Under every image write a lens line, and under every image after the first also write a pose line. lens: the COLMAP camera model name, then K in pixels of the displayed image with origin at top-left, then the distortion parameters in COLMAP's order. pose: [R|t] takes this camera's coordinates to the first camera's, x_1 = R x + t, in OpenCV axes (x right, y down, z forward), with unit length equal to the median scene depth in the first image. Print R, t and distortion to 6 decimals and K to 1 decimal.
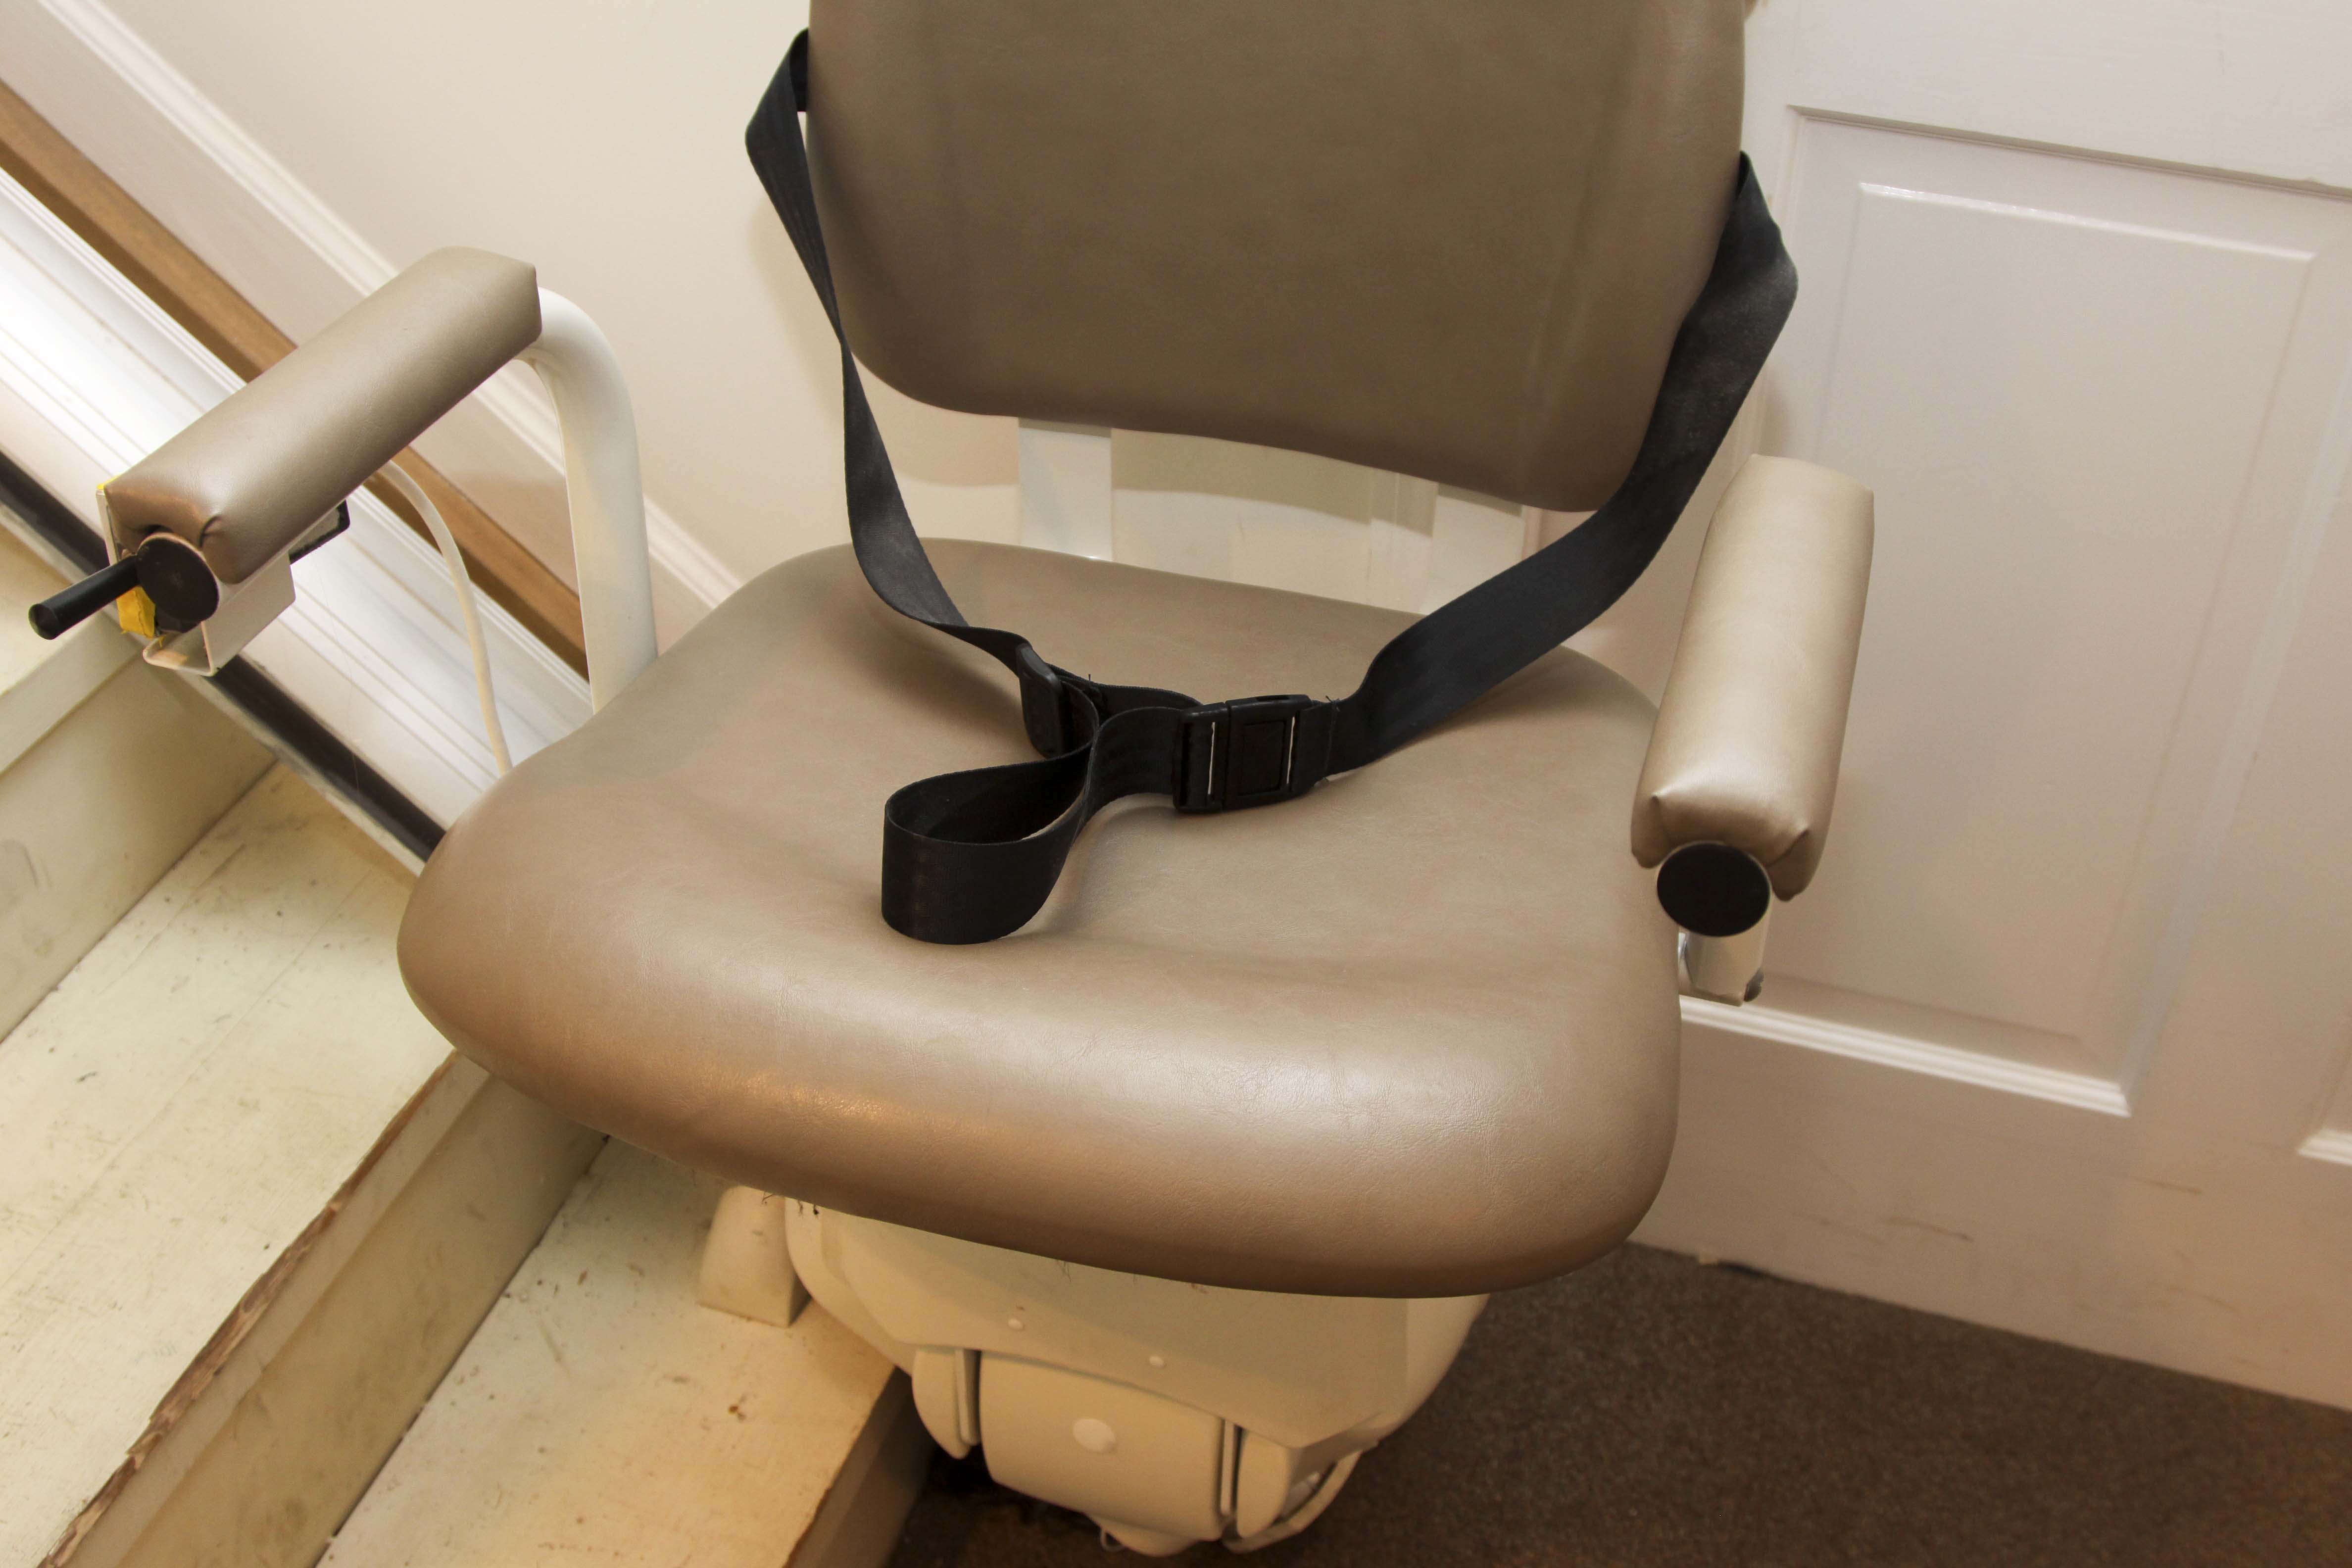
lens RADIAL K [[2482.3, 0, 1179.3], [0, 2482.3, 780.5], [0, 0, 1]] dist [-0.103391, 0.000000]
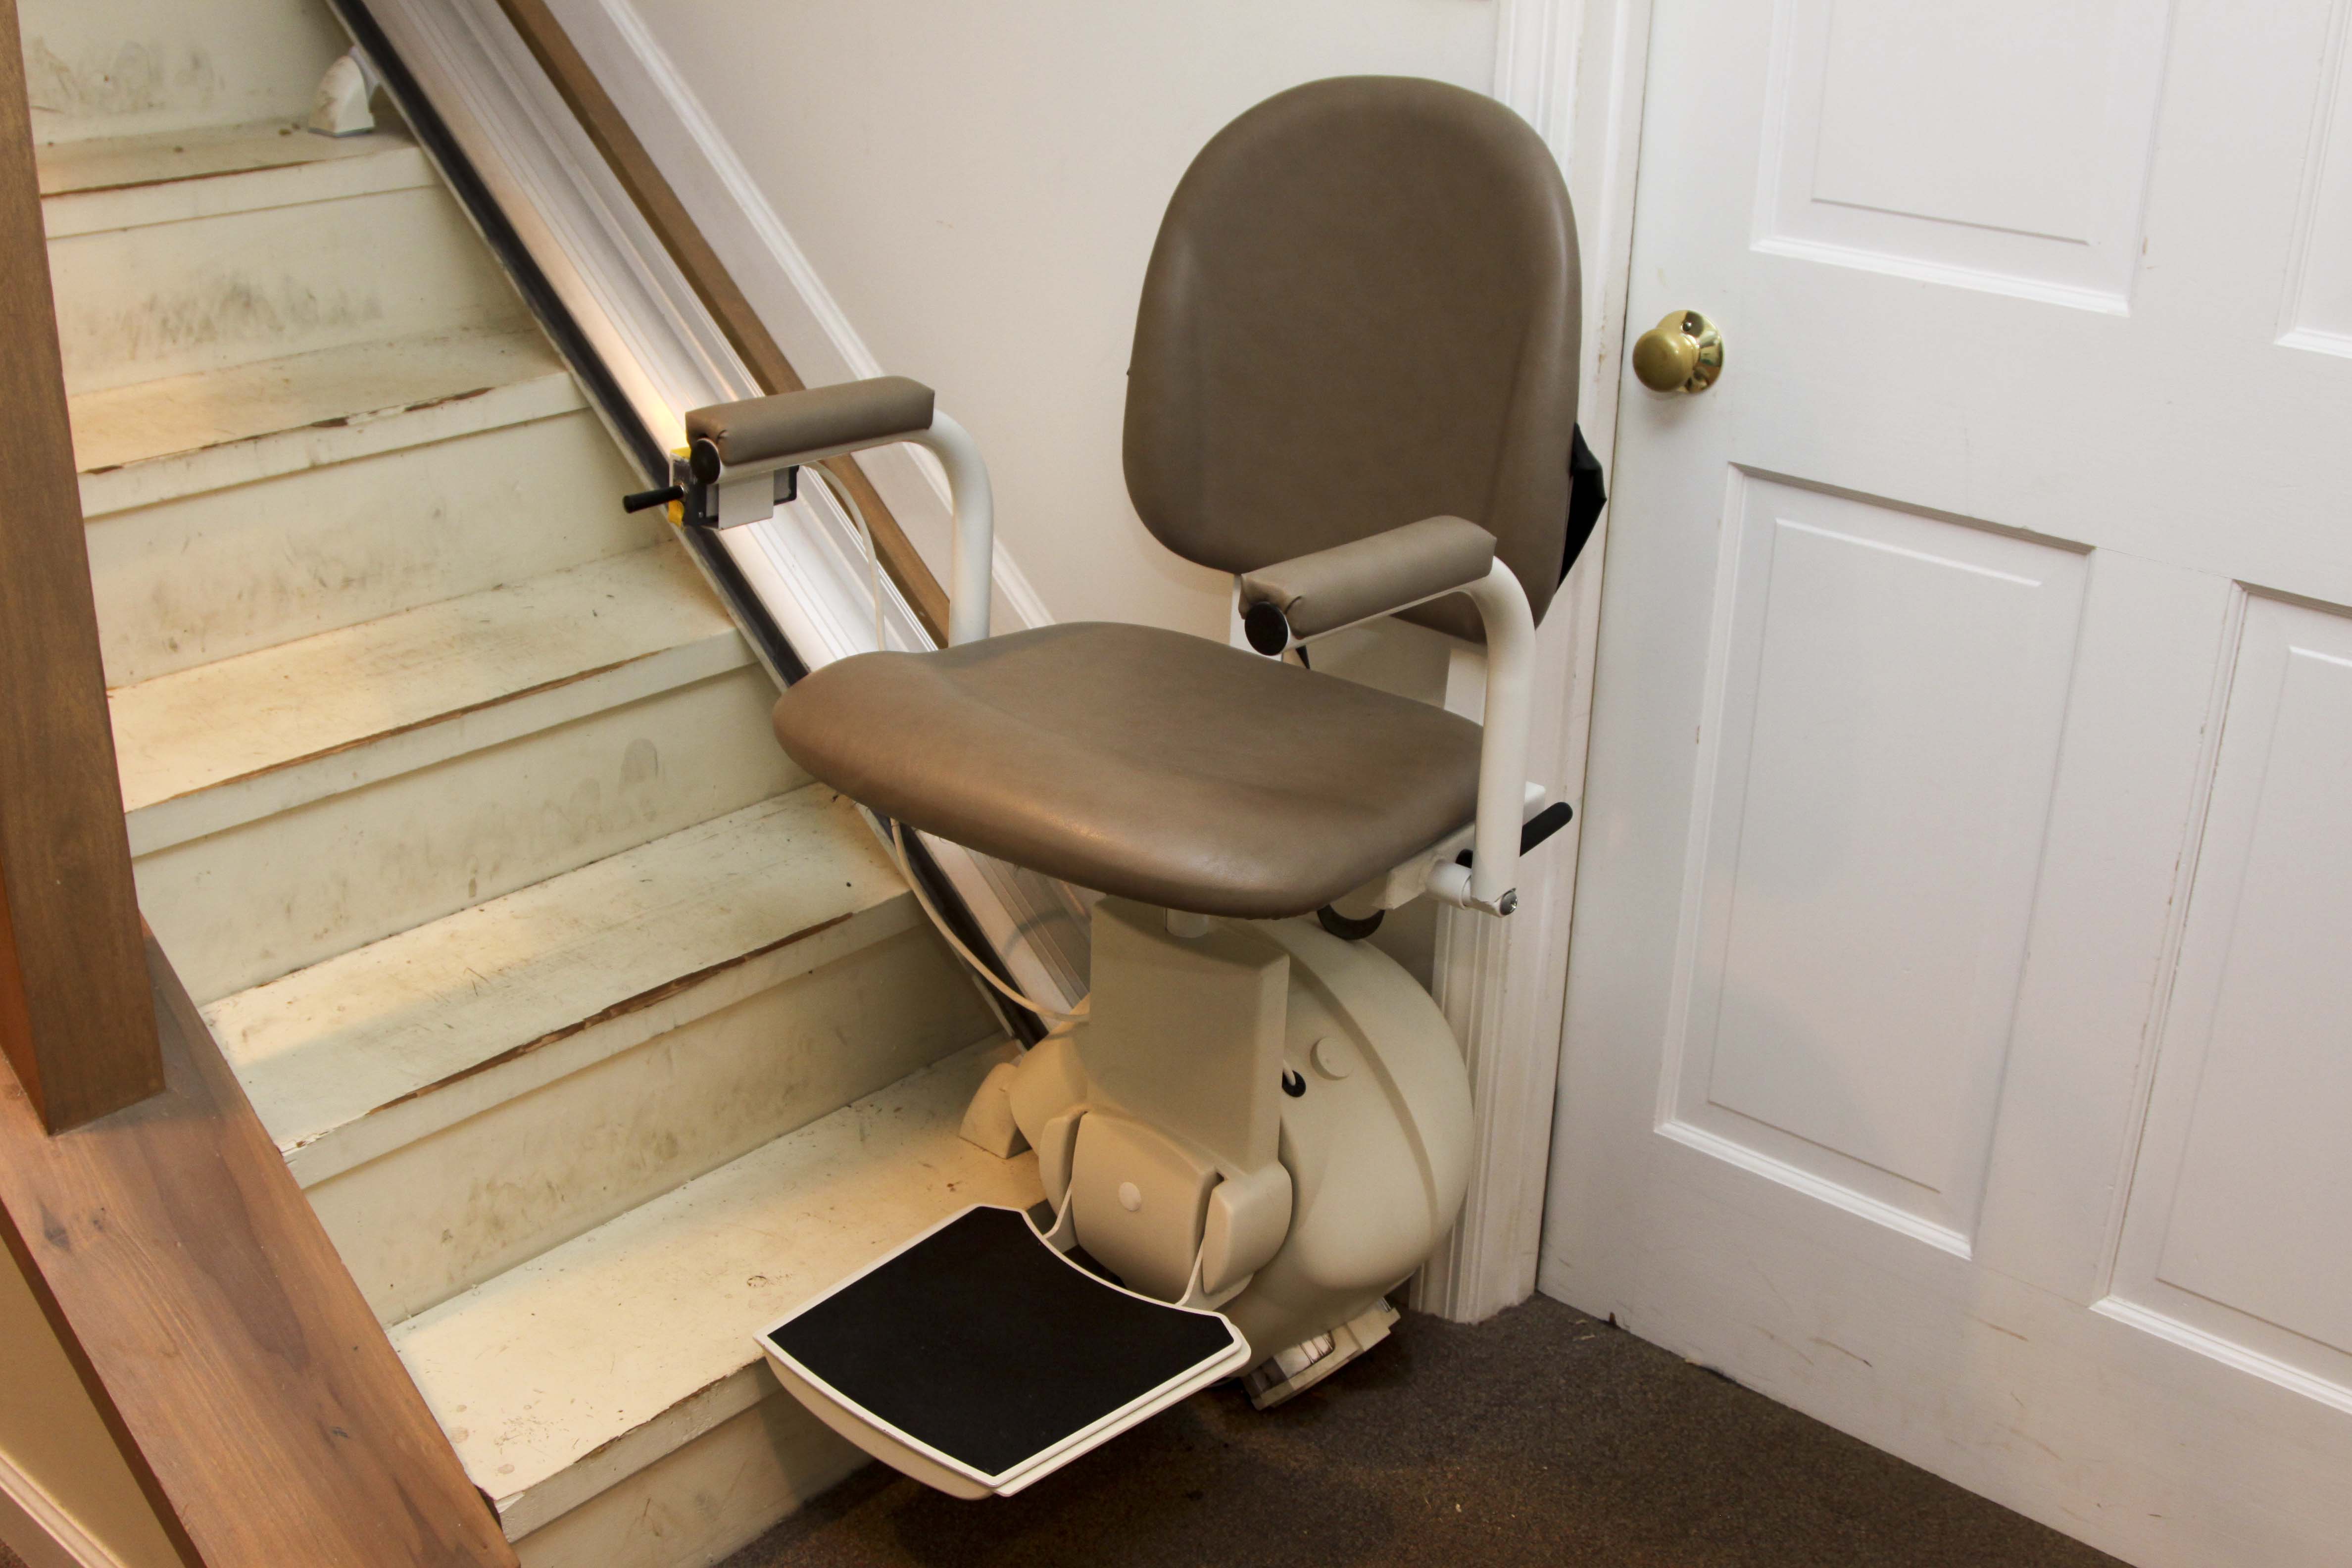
lens RADIAL K [[2482.3, 0, 1193.4], [0, 2482.3, 787.5], [0, 0, 1]] dist [-0.103391, 0.000000]
pose [[0.923517, 0.168050, -0.344783, 0.414499], [-0.253758, 0.941757, -0.220682, 0.296085], [0.287616, 0.291295, 0.912373, -0.408928]]
